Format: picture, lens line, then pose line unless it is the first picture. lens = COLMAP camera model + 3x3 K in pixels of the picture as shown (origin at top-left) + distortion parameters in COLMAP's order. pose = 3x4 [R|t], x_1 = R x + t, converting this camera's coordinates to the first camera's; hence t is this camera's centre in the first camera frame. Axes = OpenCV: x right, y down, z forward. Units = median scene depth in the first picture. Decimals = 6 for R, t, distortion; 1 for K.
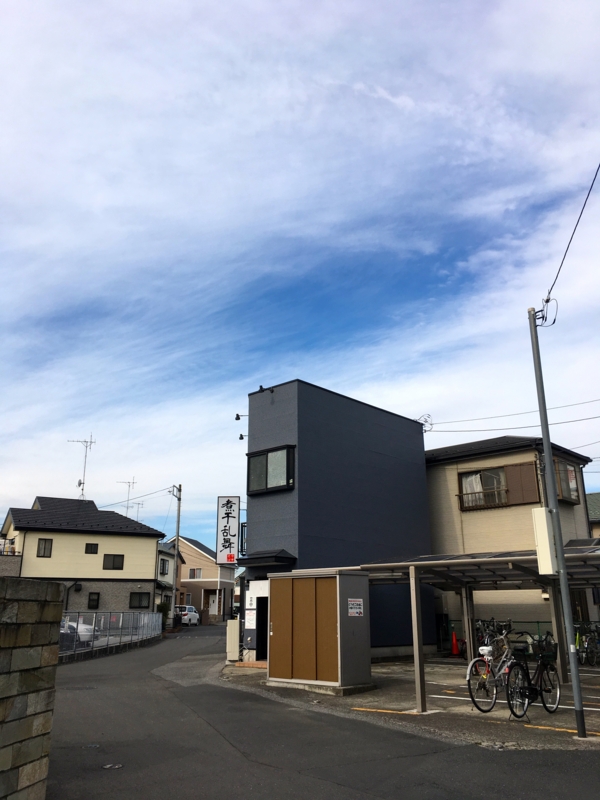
lens RADIAL K [[689.9, 0, 300.0], [0, 689.9, 400.0], [0, 0, 1]] dist [0.078962, -0.059628]
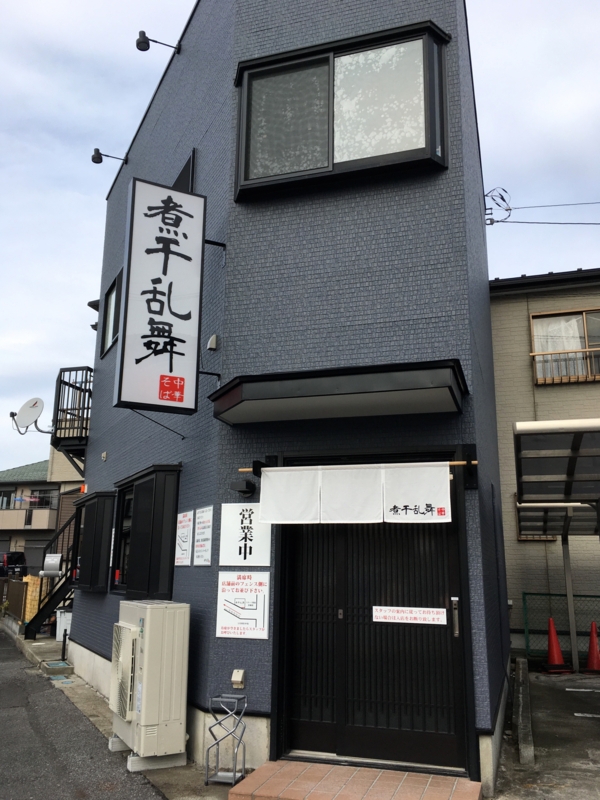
lens RADIAL K [[689.9, 0, 300.0], [0, 689.9, 400.0], [0, 0, 1]] dist [0.078962, -0.059628]
pose [[0.906062, 0.114379, 0.407394, -0.165950], [-0.141029, 0.989355, 0.035887, 0.214013], [-0.398952, -0.089970, 0.912547, 0.718503]]
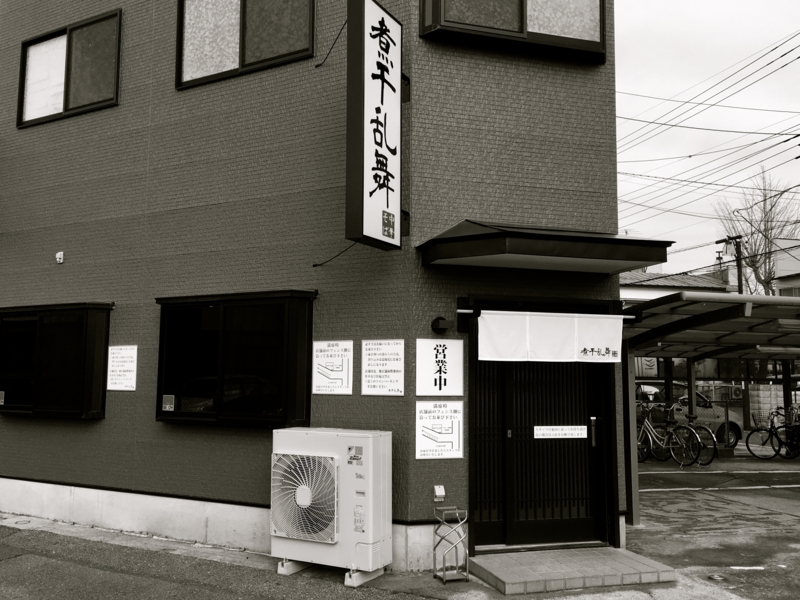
lens RADIAL K [[689.9, 0, 400.0], [0, 689.9, 300.0], [0, 0, 1]] dist [0.078962, -0.059628]
pose [[0.519506, 0.096638, 0.848984, -0.331620], [-0.266264, 0.962421, 0.053380, 0.239878], [-0.811922, -0.253785, 0.525715, 0.835973]]
